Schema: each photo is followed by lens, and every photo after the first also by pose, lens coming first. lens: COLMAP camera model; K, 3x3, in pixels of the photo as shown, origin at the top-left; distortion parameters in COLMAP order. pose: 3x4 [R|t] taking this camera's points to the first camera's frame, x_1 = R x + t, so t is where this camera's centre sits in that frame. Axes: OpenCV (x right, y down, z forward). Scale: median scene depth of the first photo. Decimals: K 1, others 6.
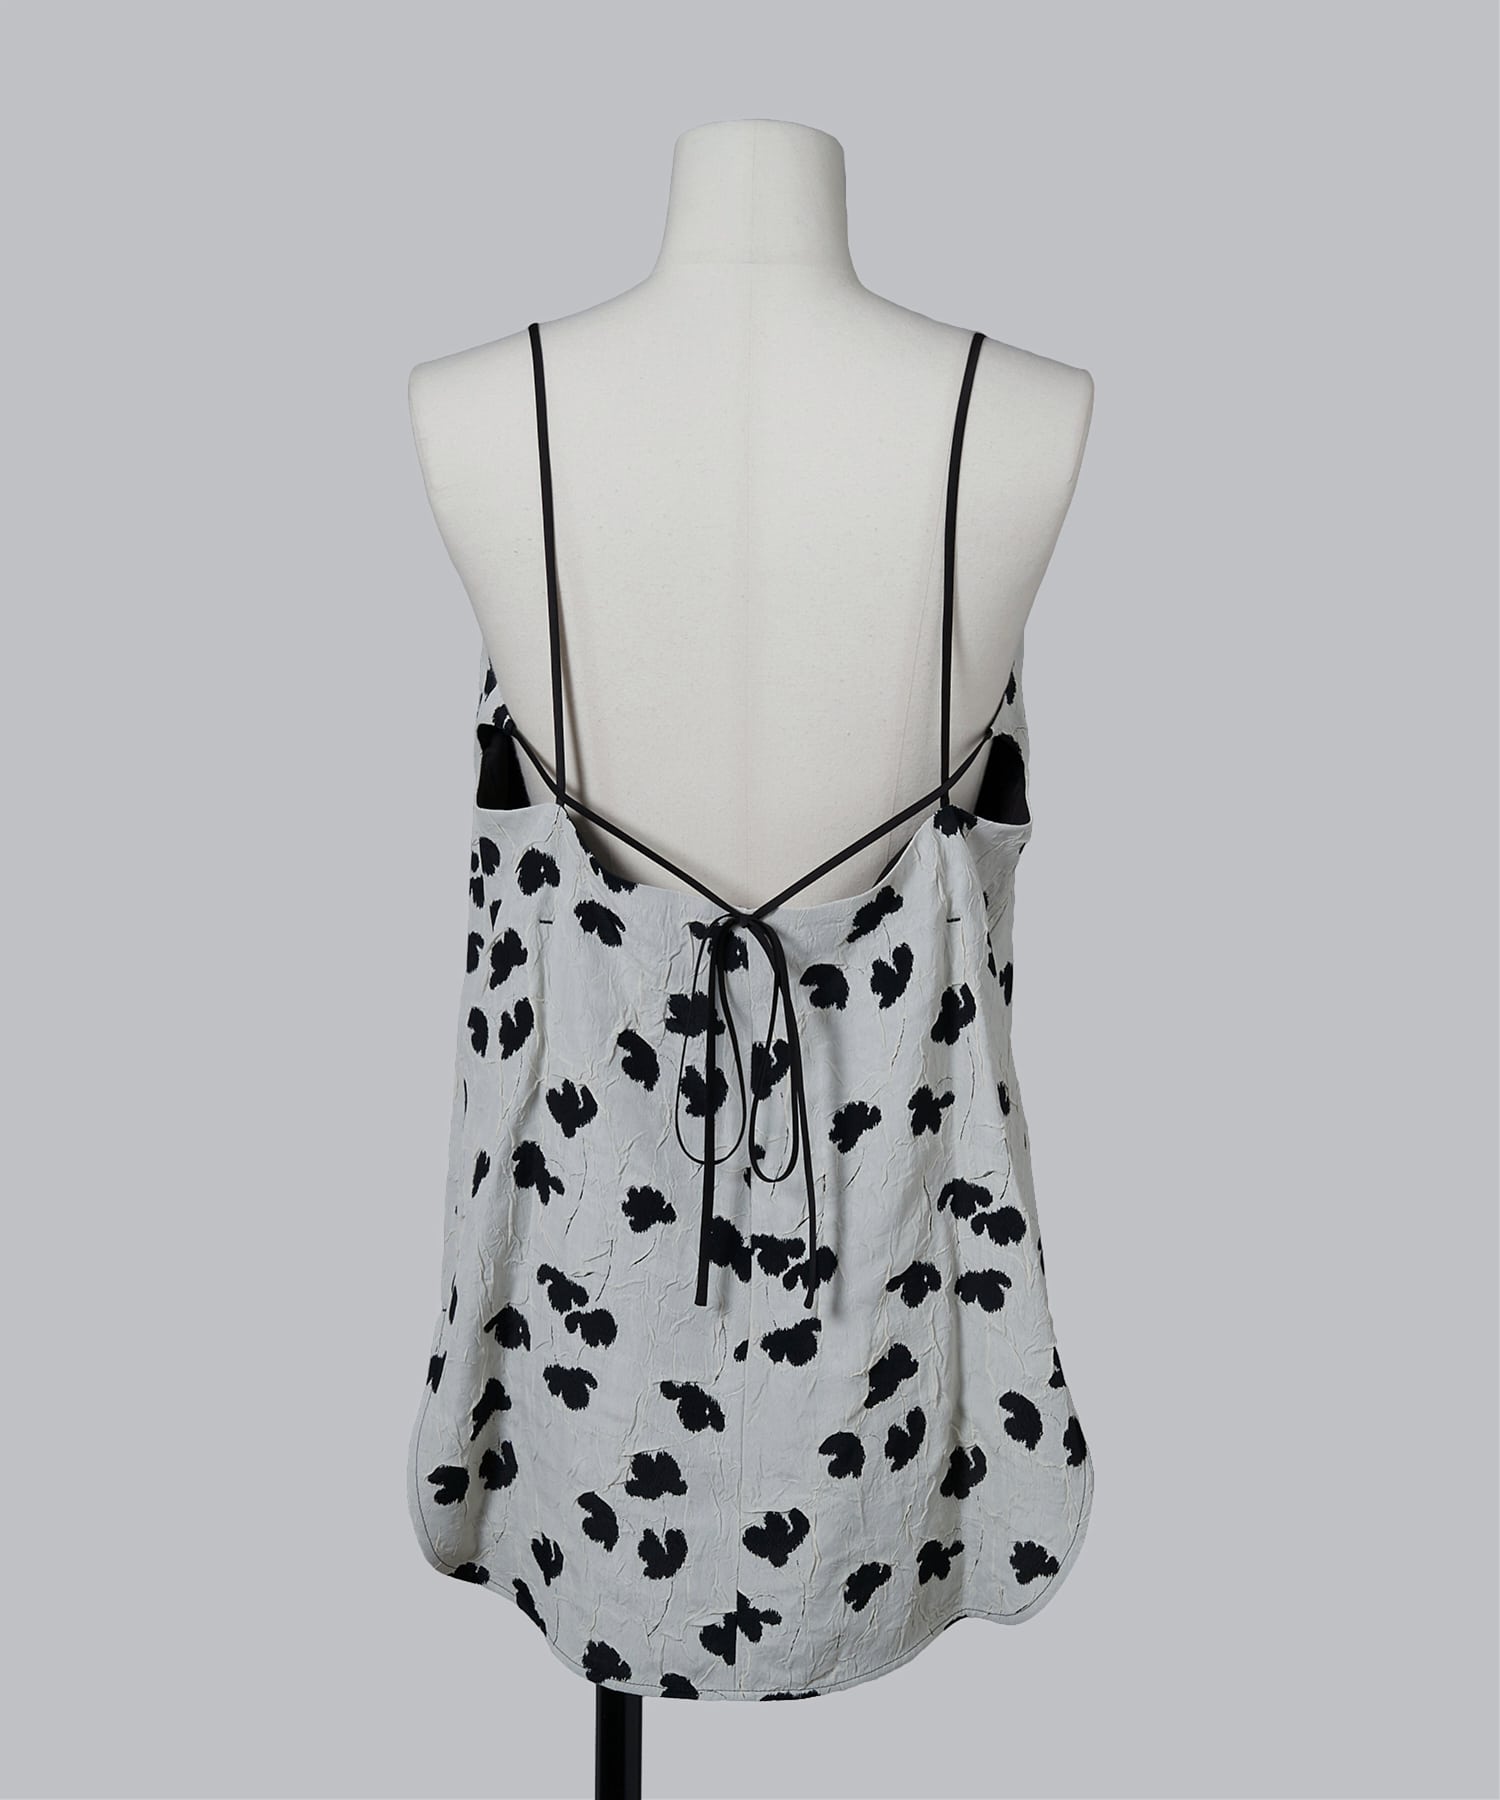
lens RADIAL K [[6857.7, 0, 750.0], [0, 6857.7, 900.0], [0, 0, 1]] dist [-0.046916, 1.350485]
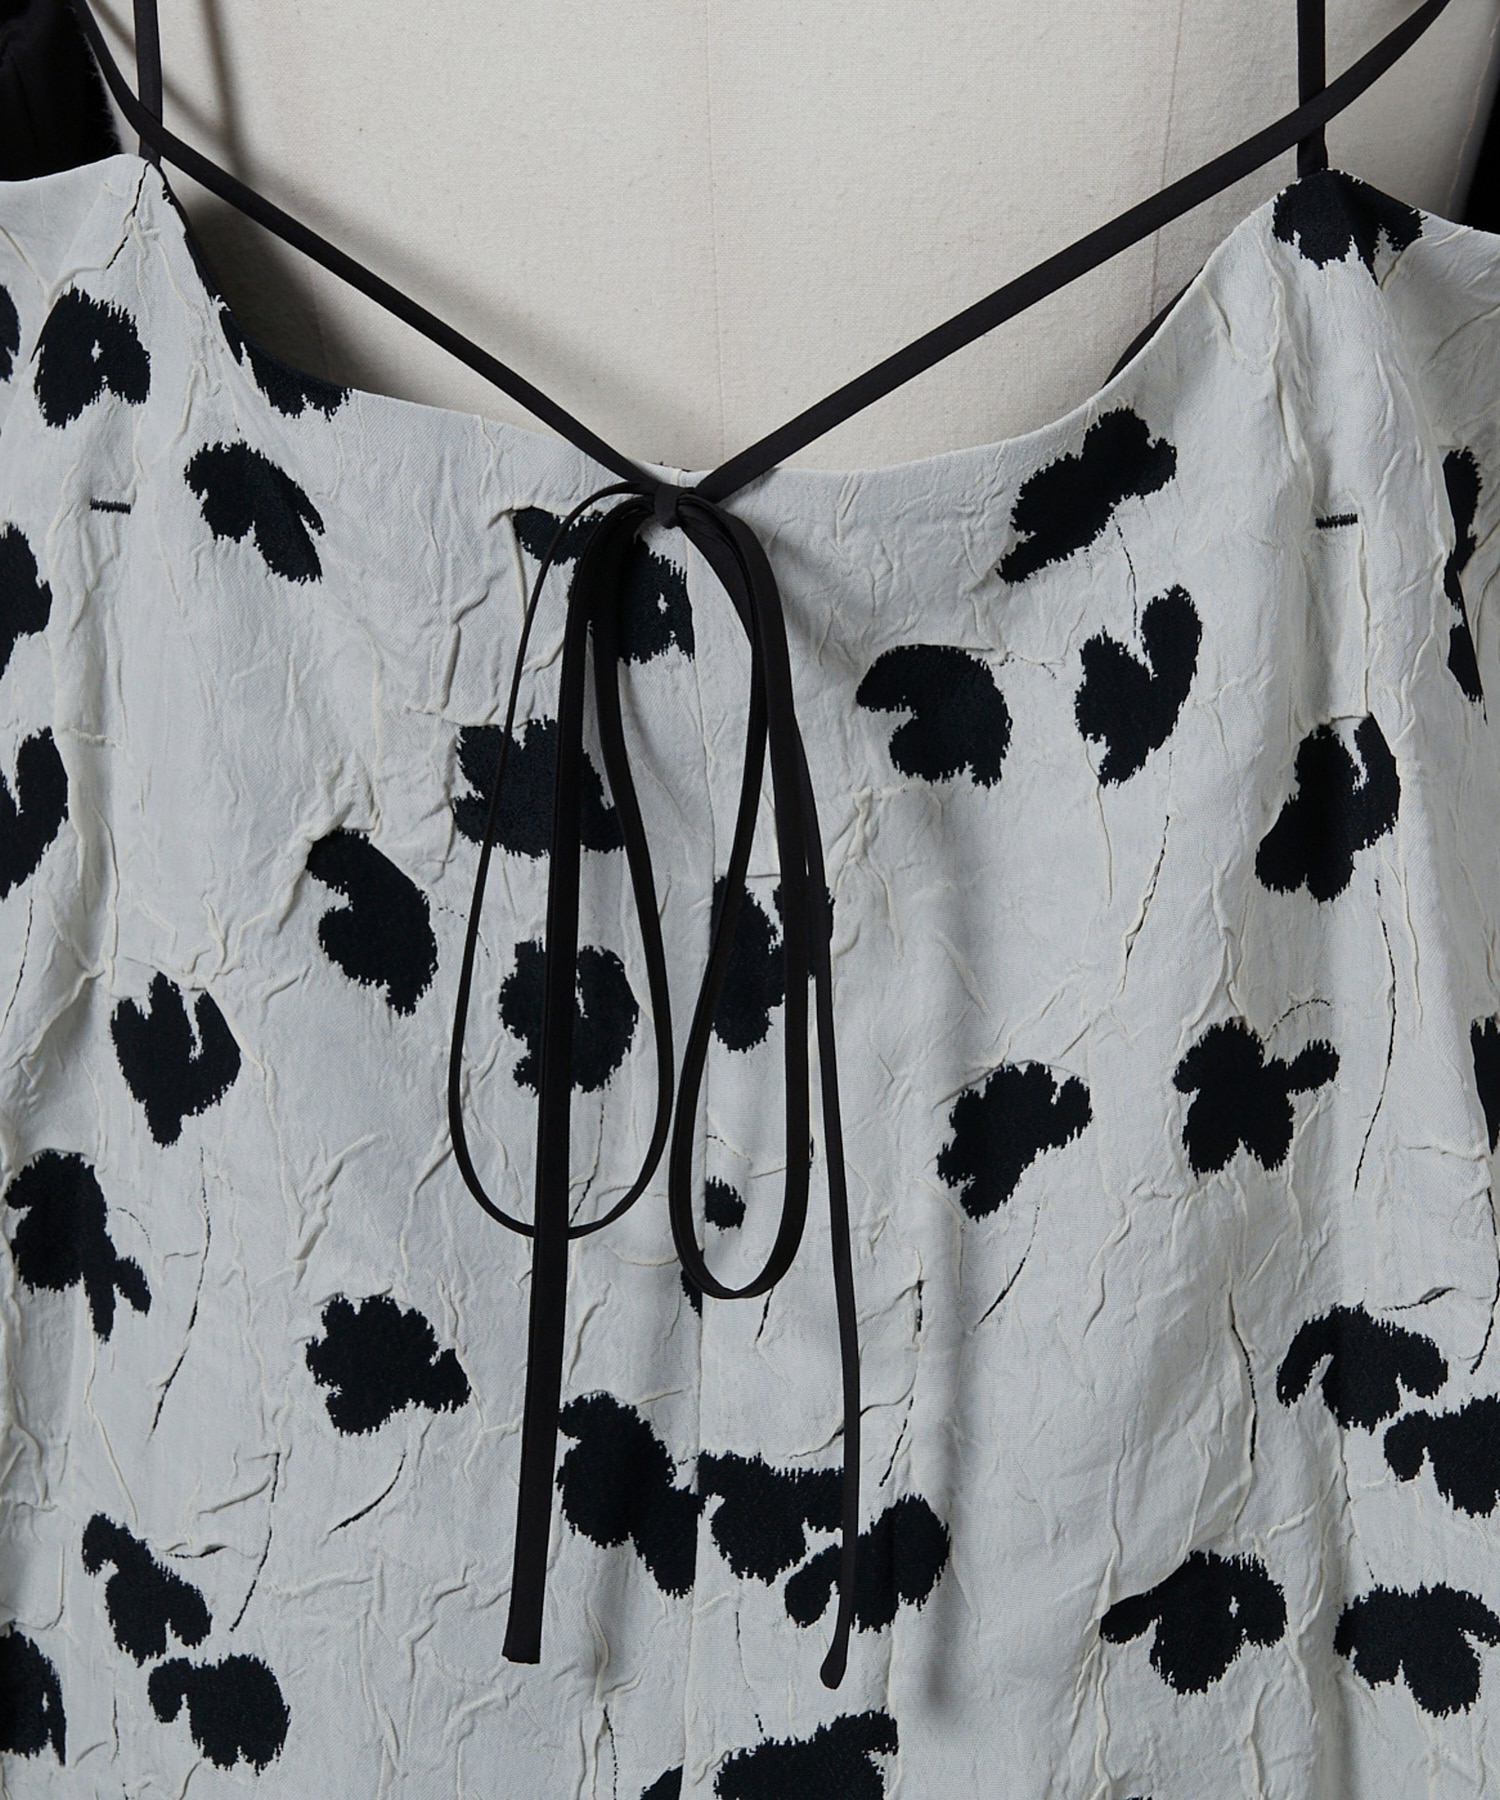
lens RADIAL K [[6857.7, 0, 750.0], [0, 6857.7, 900.0], [0, 0, 1]] dist [-0.046916, 1.350485]
pose [[0.963560, 0.020400, -0.266712, 0.091193], [-0.022873, 0.999719, -0.006166, 0.023929], [0.266511, 0.012042, 0.963757, 0.679309]]
